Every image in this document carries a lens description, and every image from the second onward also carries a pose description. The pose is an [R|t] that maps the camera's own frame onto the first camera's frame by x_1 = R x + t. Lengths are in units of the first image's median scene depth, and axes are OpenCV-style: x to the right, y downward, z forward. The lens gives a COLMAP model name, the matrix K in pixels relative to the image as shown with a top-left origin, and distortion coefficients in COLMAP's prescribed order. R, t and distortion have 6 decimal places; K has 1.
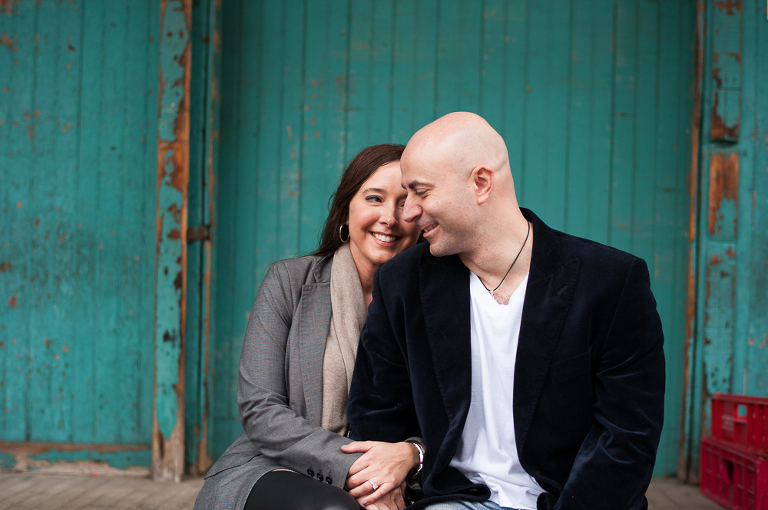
lens RADIAL K [[1236.5, 0, 384.0], [0, 1236.5, 255.0], [0, 0, 1]] dist [-0.174188, 0.058238]
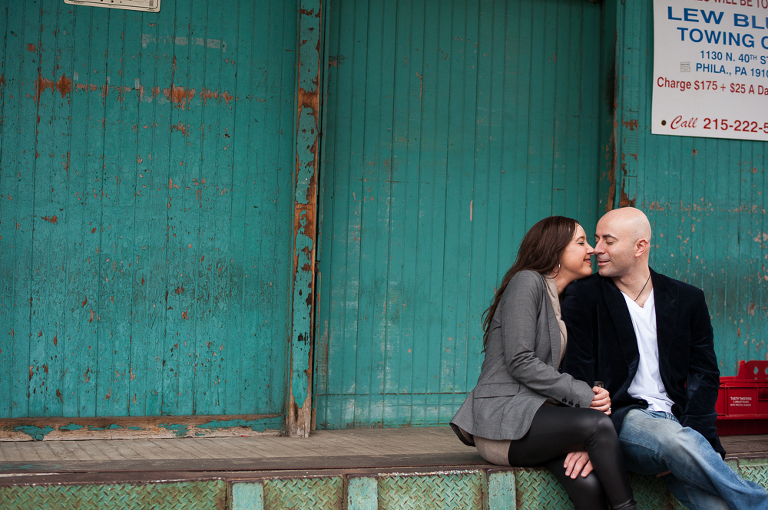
lens RADIAL K [[1236.5, 0, 384.0], [0, 1236.5, 255.0], [0, 0, 1]] dist [-0.174188, 0.058238]
pose [[0.937532, 0.003231, 0.347884, -0.583236], [0.001553, 0.999908, -0.013474, -0.011466], [-0.347895, 0.013173, 0.937441, -0.403324]]
